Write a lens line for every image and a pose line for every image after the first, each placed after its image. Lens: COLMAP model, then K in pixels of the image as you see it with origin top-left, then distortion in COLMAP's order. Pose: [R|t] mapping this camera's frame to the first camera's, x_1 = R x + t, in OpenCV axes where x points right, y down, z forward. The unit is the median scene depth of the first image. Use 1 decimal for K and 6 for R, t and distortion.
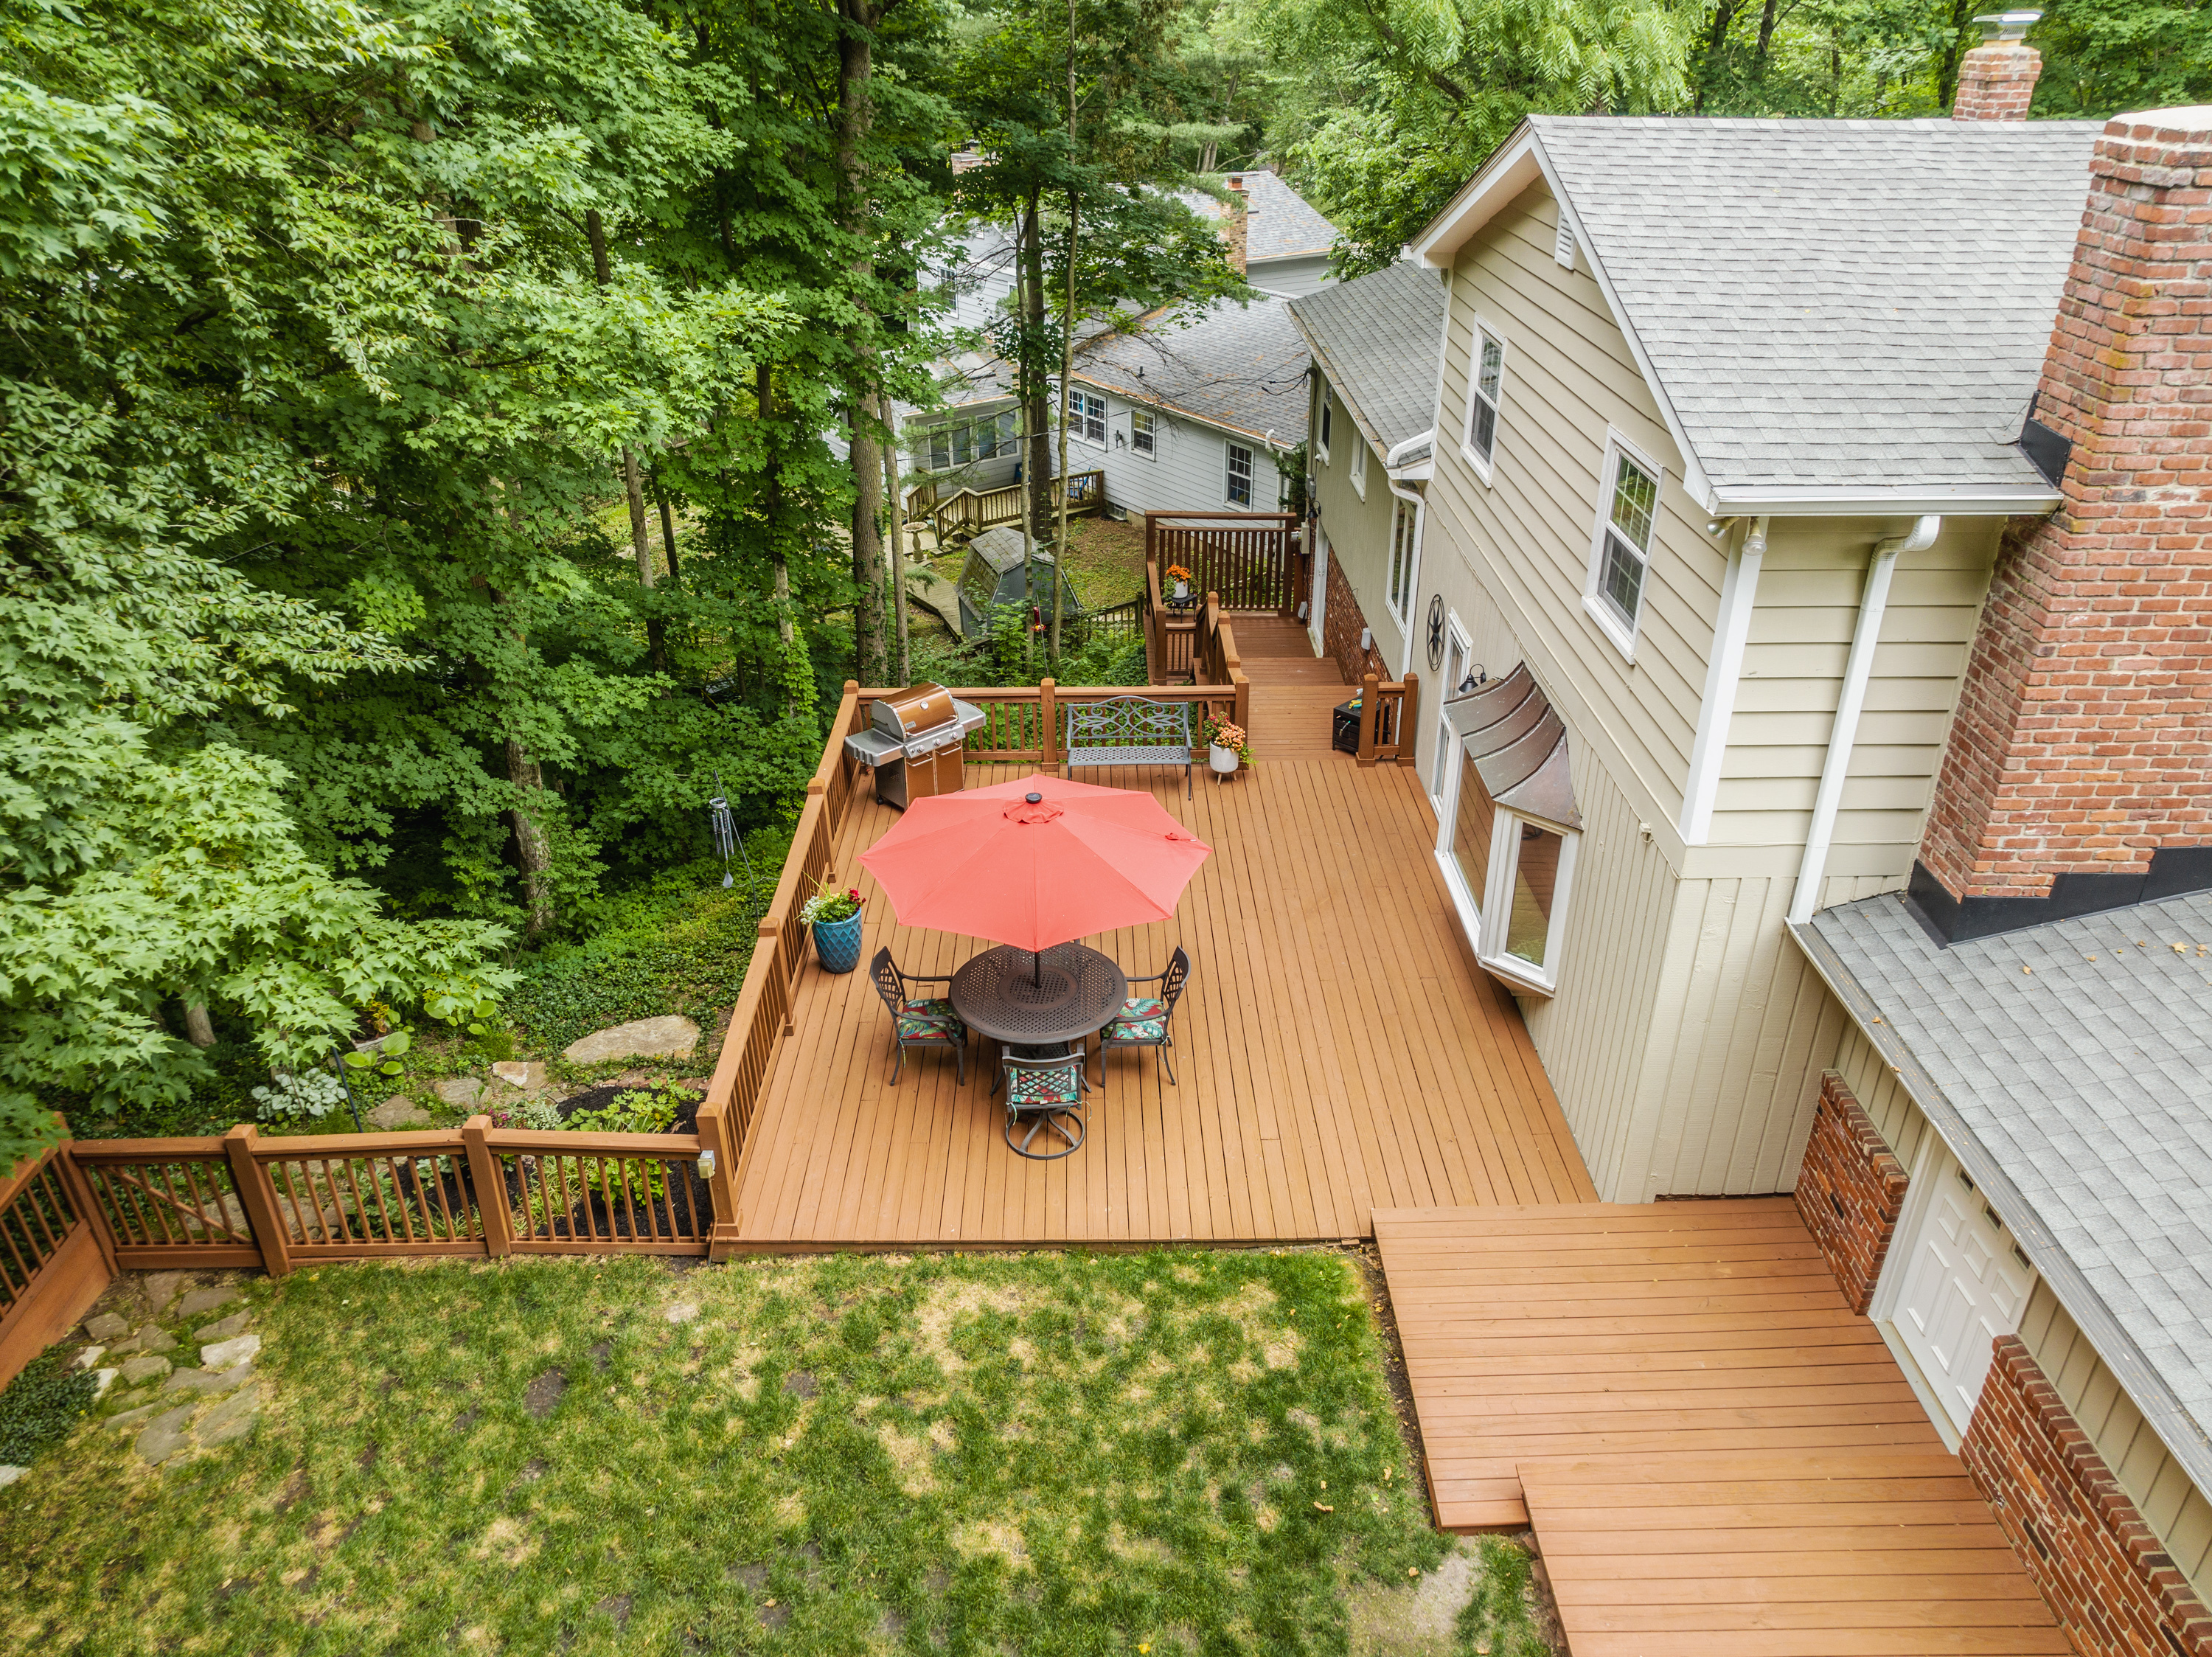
lens RADIAL K [[1561.0, 0, 1106.0], [0, 1561.0, 828.5], [0, 0, 1]] dist [-0.034741, -0.001405]
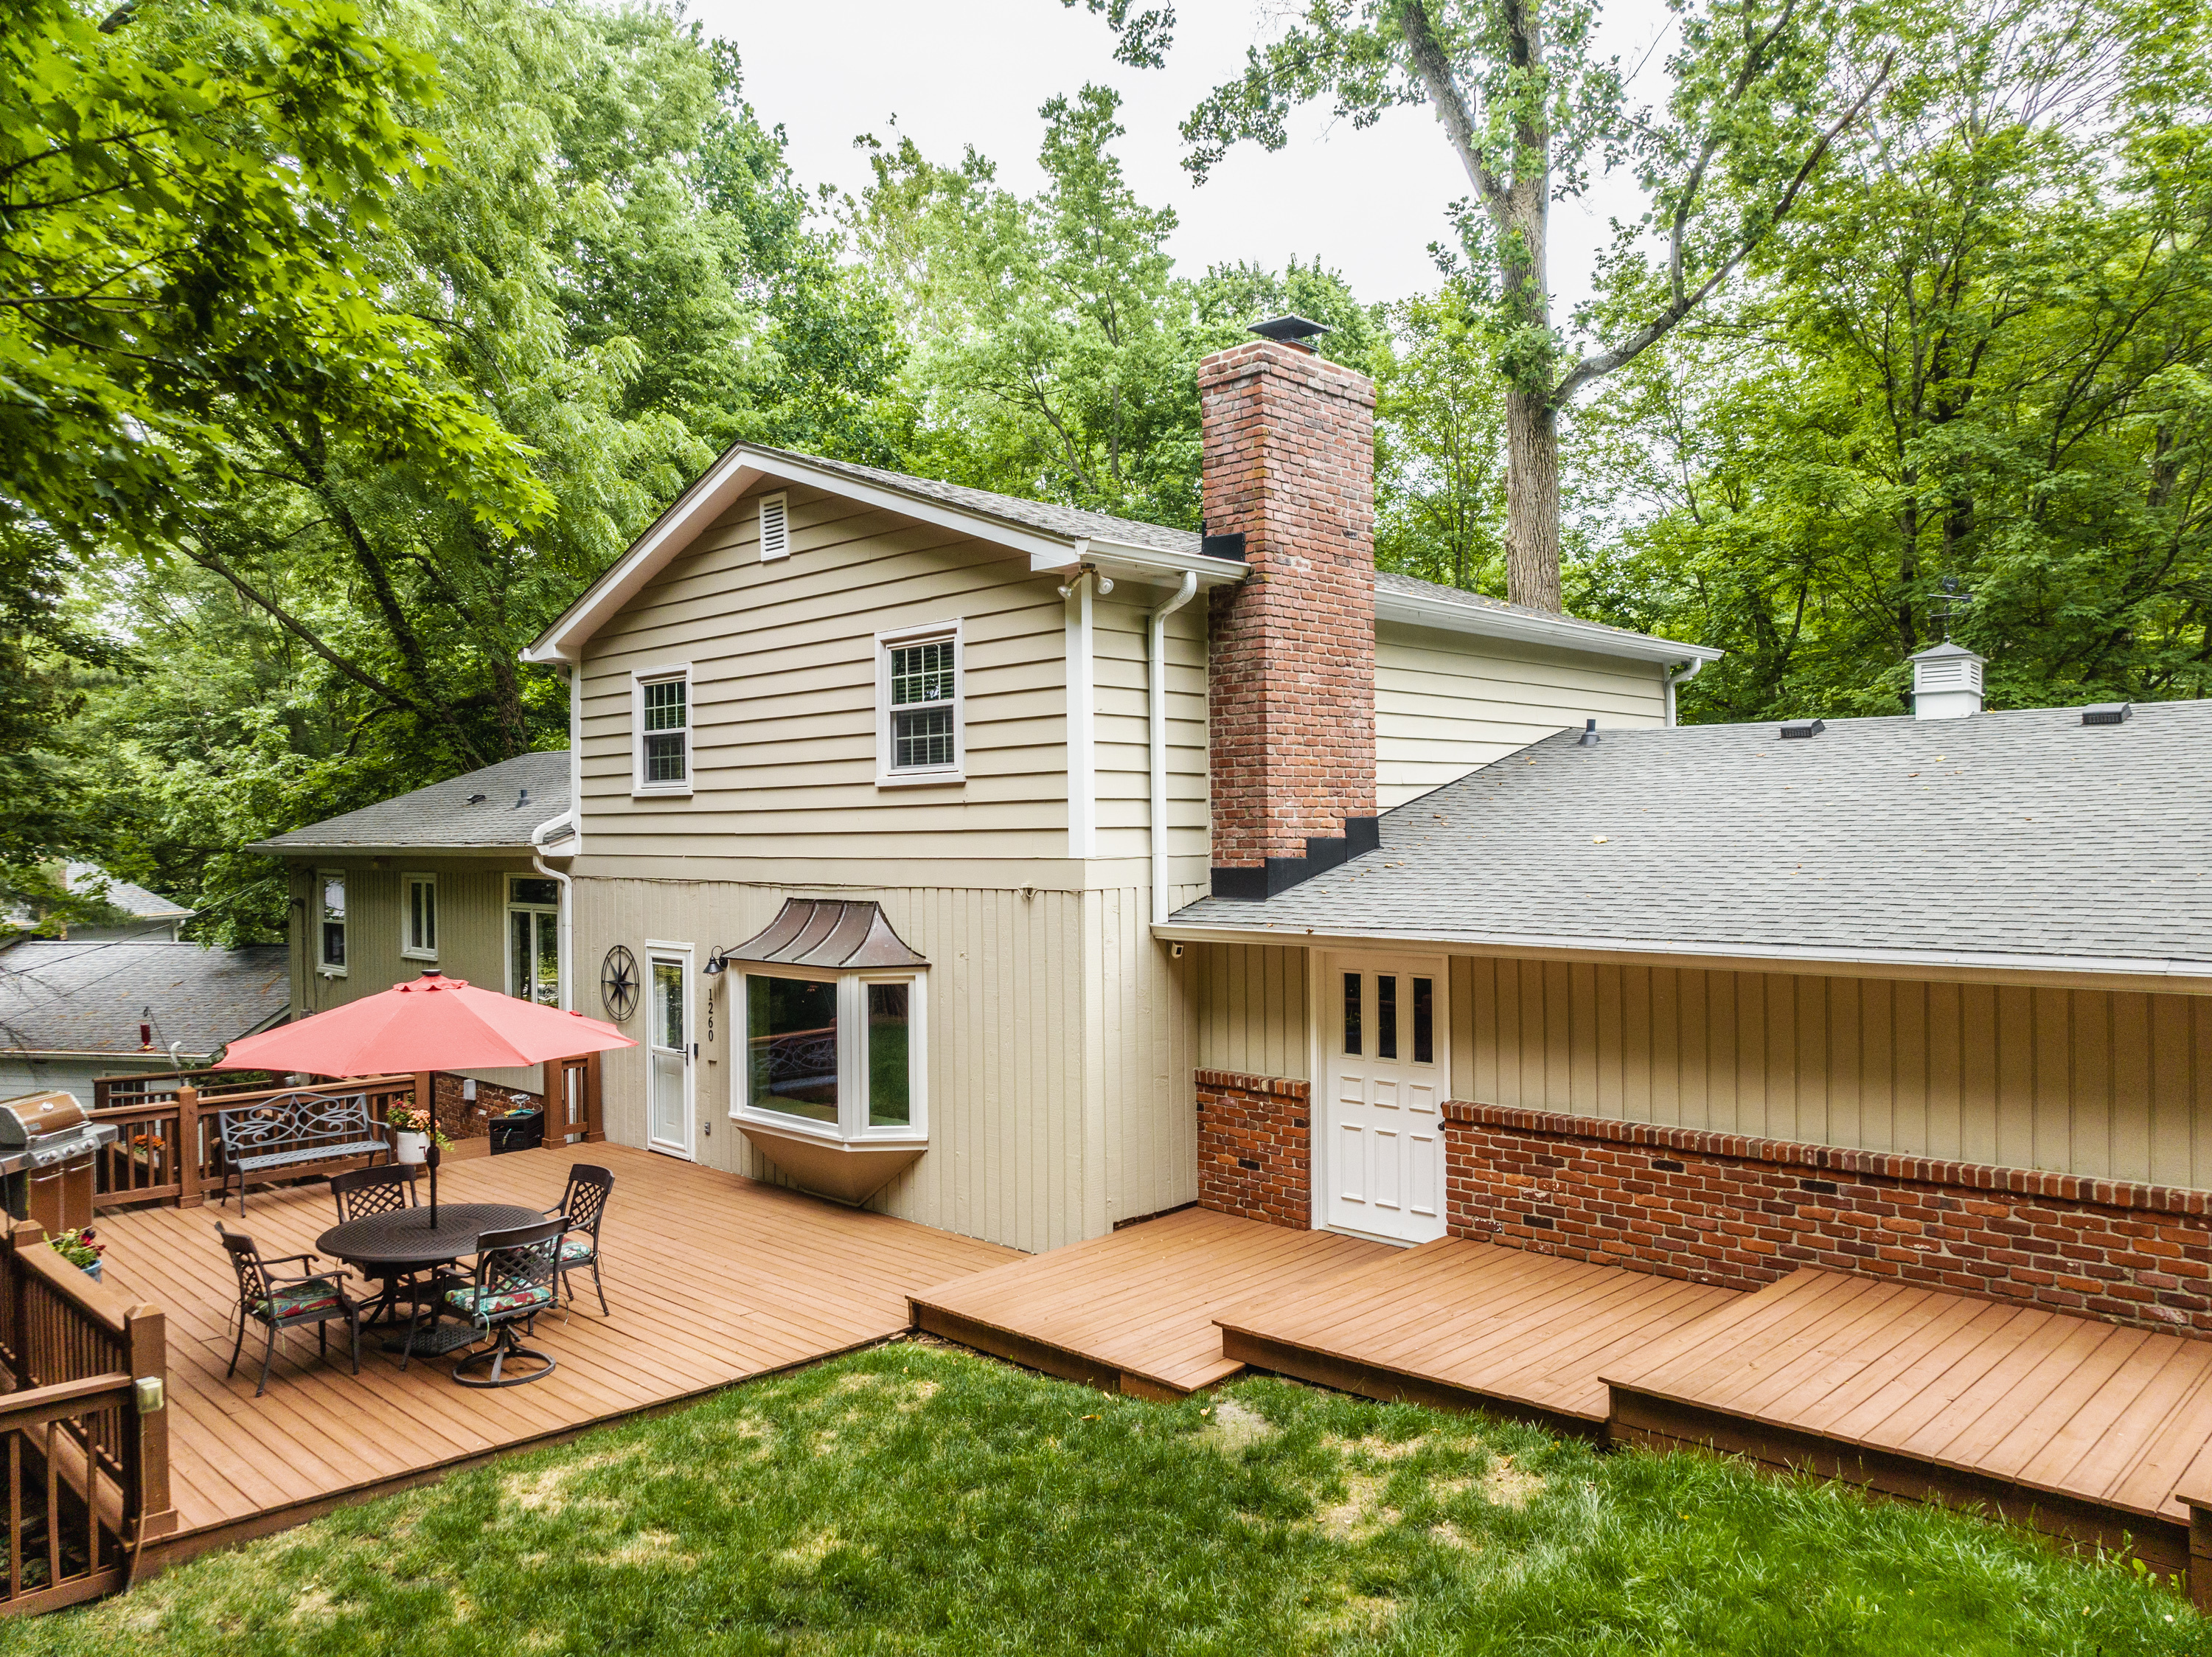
lens RADIAL K [[1561.0, 0, 1106.0], [0, 1561.0, 828.5], [0, 0, 1]] dist [-0.034741, -0.001405]
pose [[0.704690, 0.001491, 0.709513, -0.480994], [0.343101, 0.874587, -0.342607, 0.410719], [-0.621042, 0.484867, 0.615801, 0.212435]]
